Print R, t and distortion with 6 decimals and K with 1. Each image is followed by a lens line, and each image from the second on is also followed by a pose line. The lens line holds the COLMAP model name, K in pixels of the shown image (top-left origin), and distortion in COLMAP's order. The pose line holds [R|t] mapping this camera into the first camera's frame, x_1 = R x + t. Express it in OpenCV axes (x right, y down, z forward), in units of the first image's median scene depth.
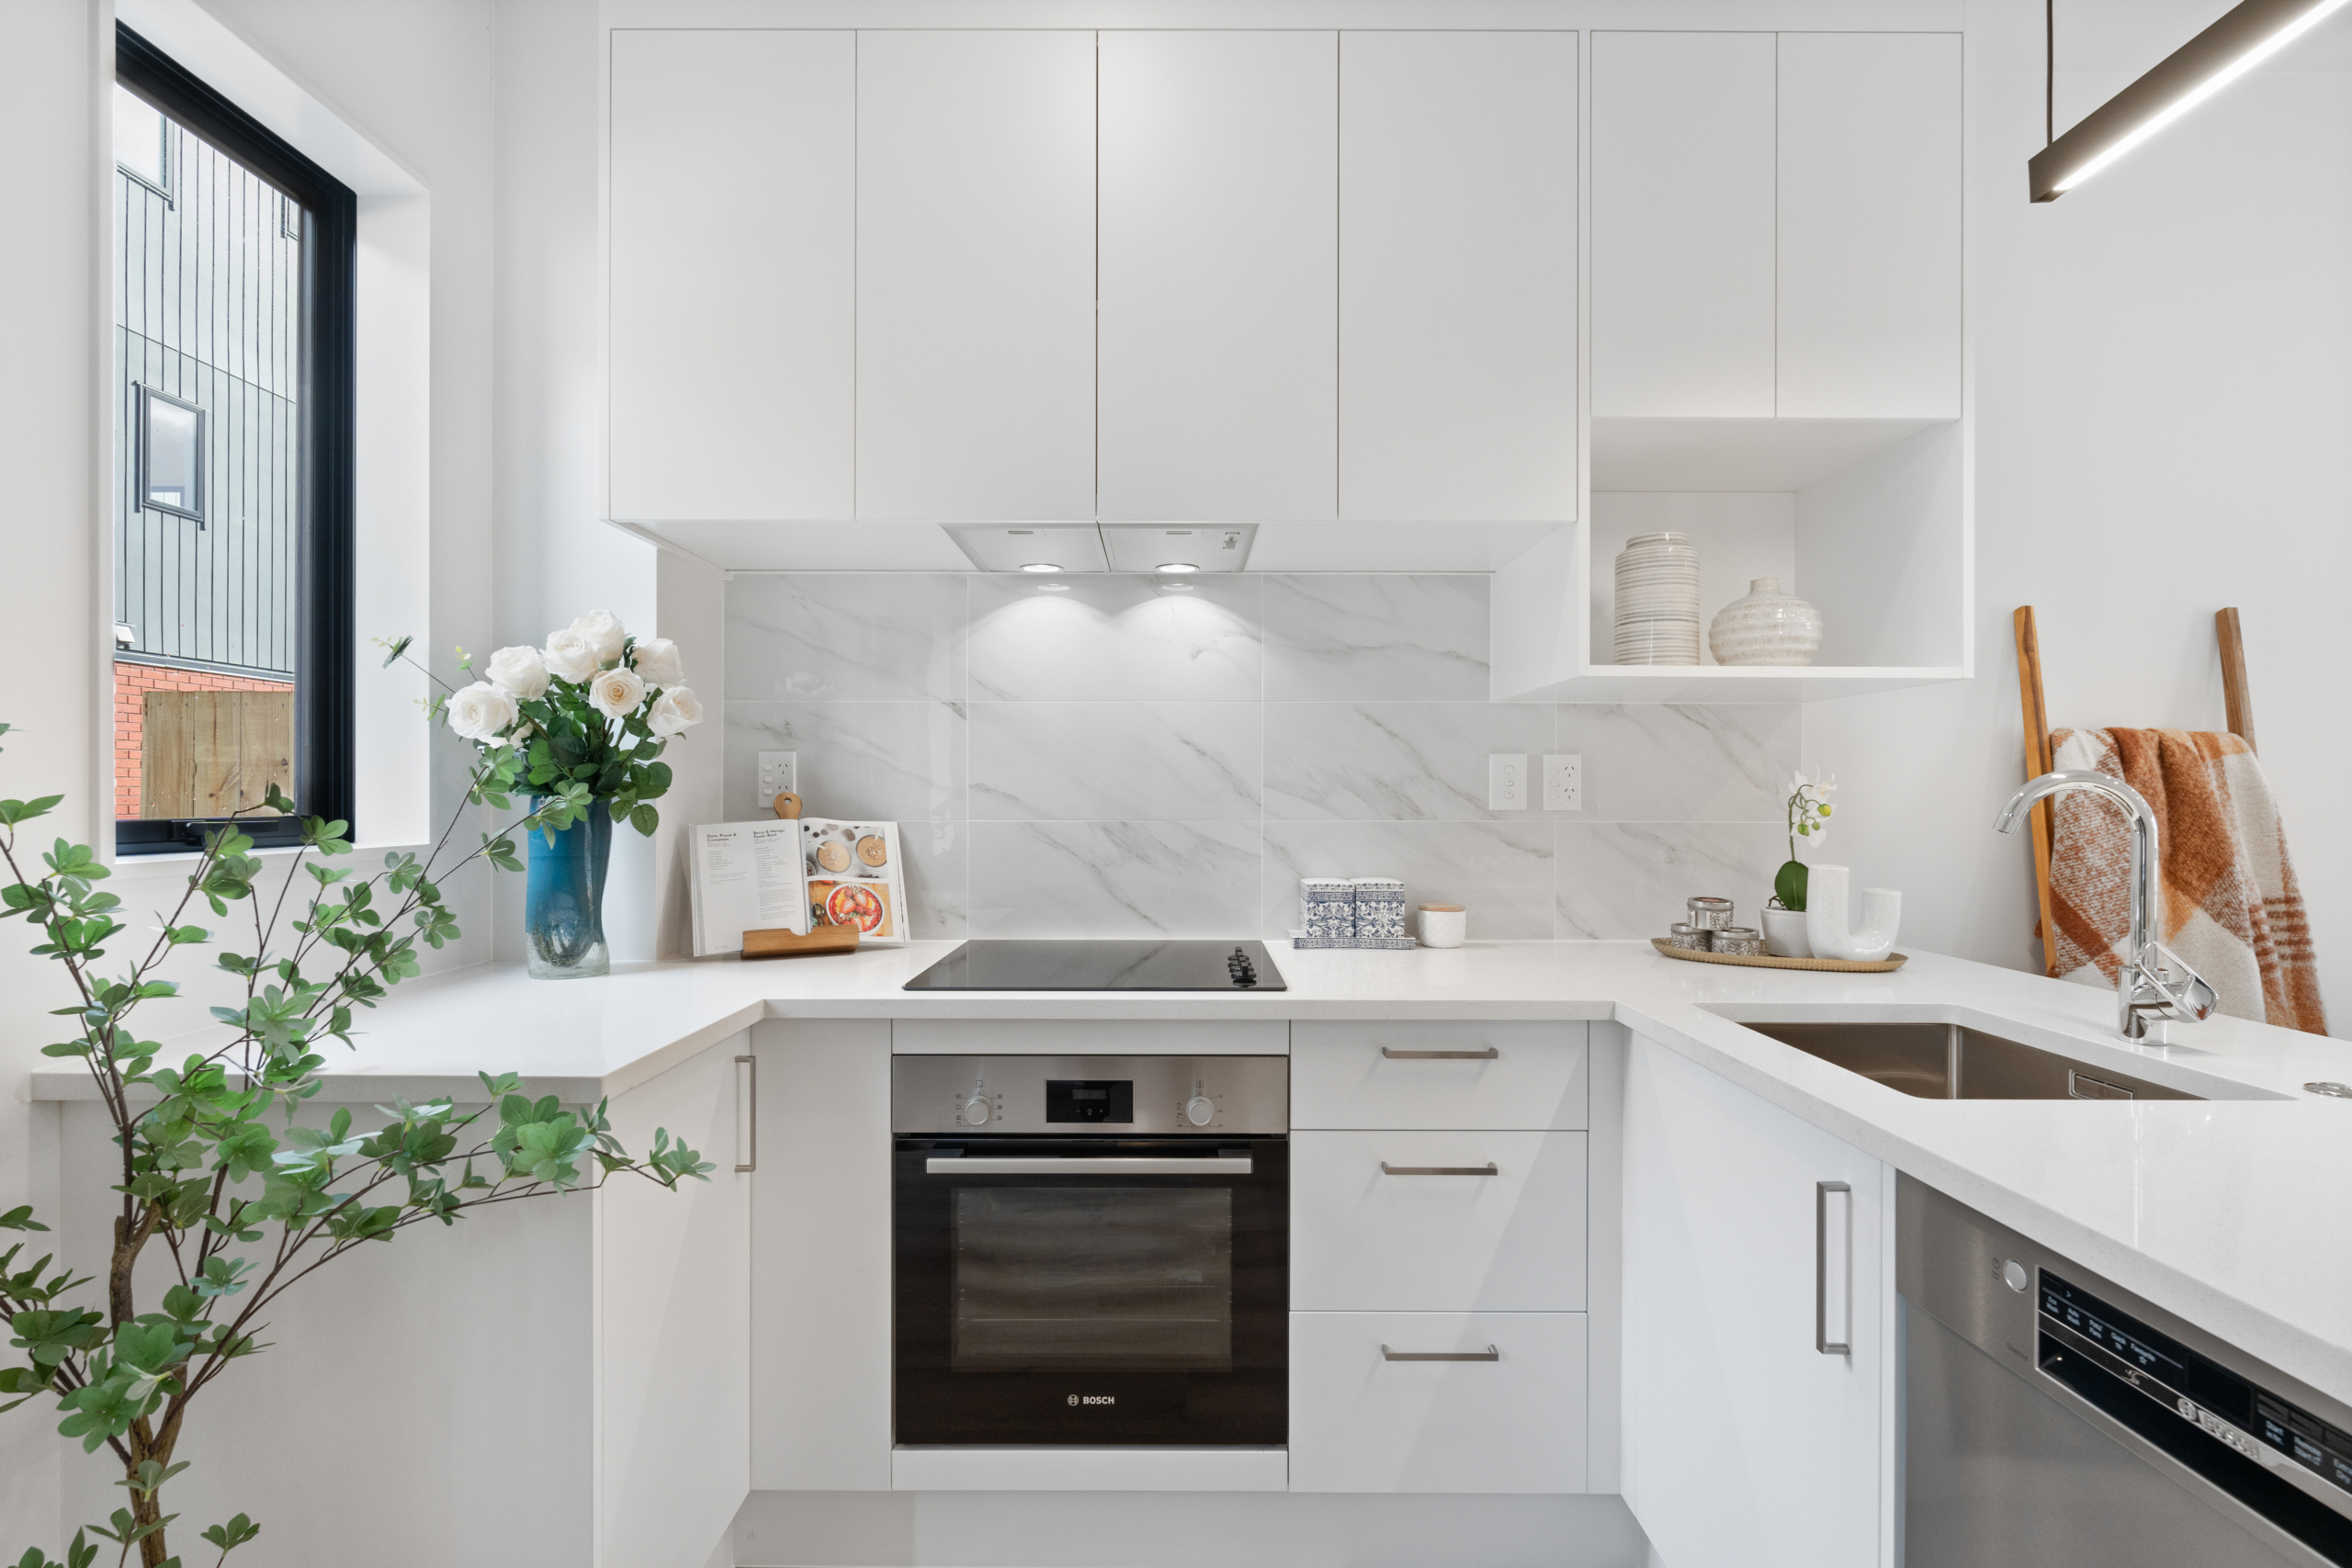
lens RADIAL K [[1057.1, 0, 1178.4], [0, 1057.1, 795.1], [0, 0, 1]] dist [-0.002965, -0.000056]
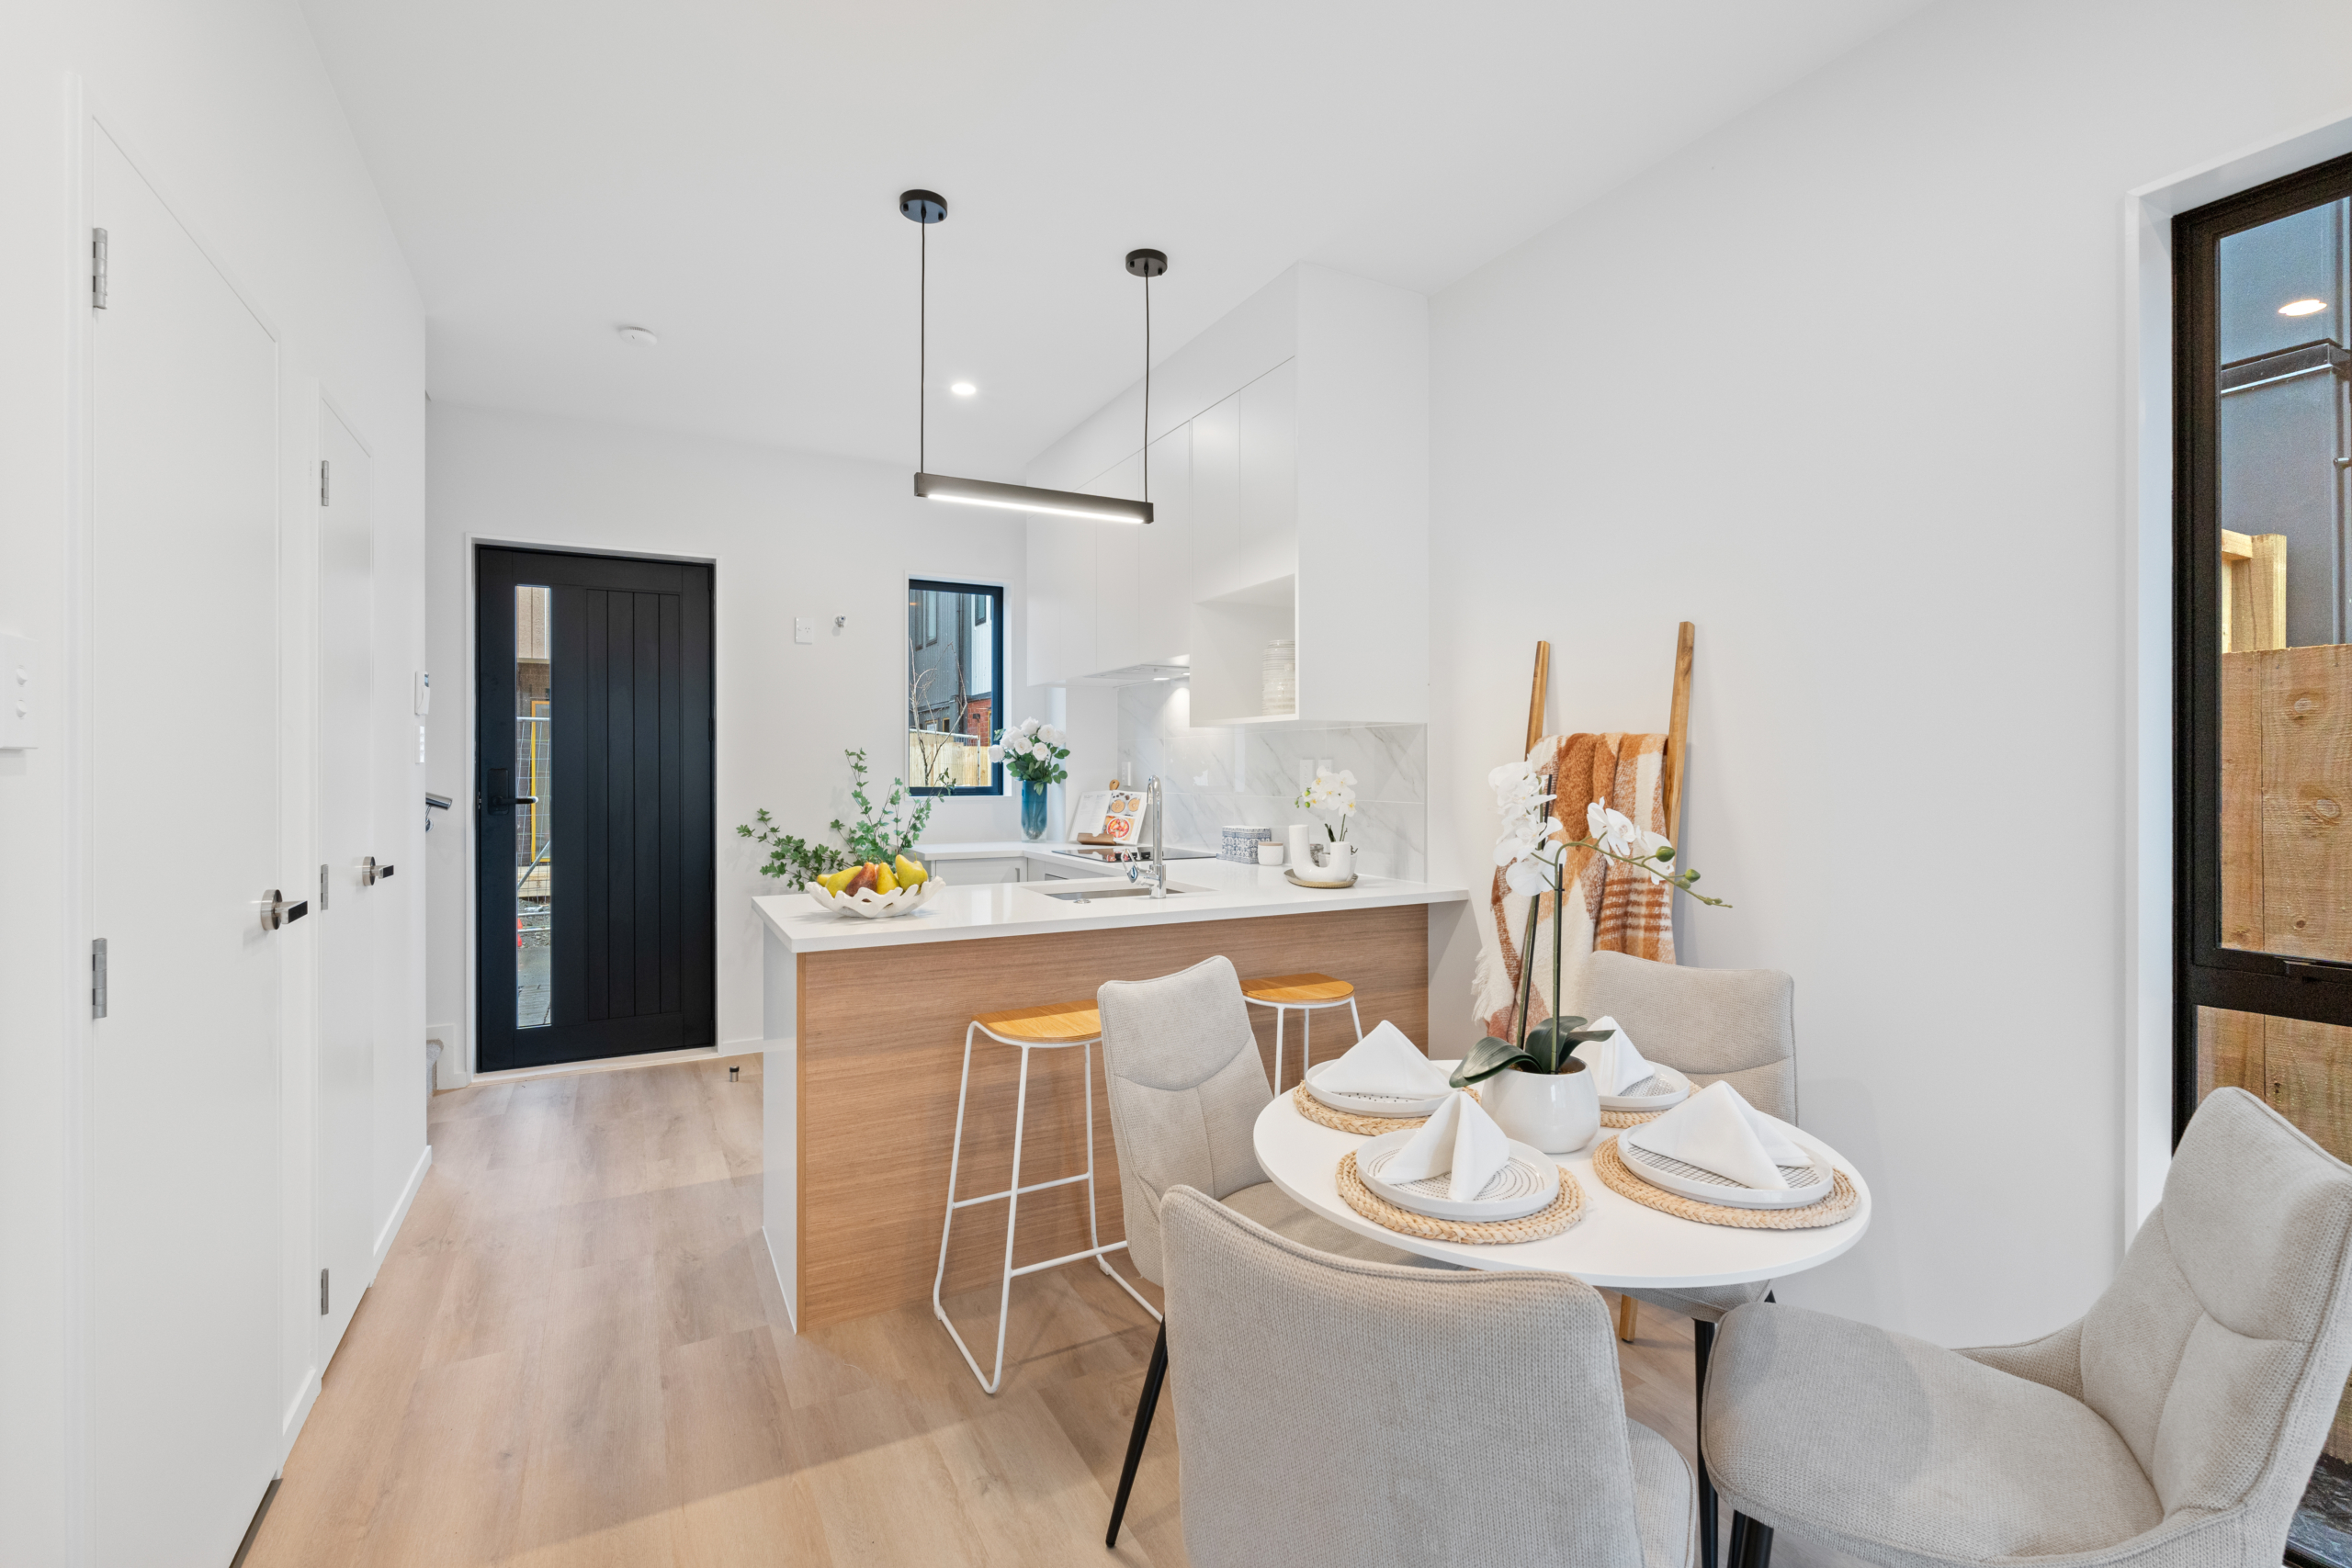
lens RADIAL K [[1037.0, 0, 1174.4], [0, 1037.0, 772.4], [0, 0, 1]] dist [-0.002533, 0.000270]
pose [[0.472162, -0.000127, -0.881512, 1.834479], [0.000219, 1.000000, -0.000027, -0.018932], [0.881512, -0.000180, 0.472162, -0.001541]]
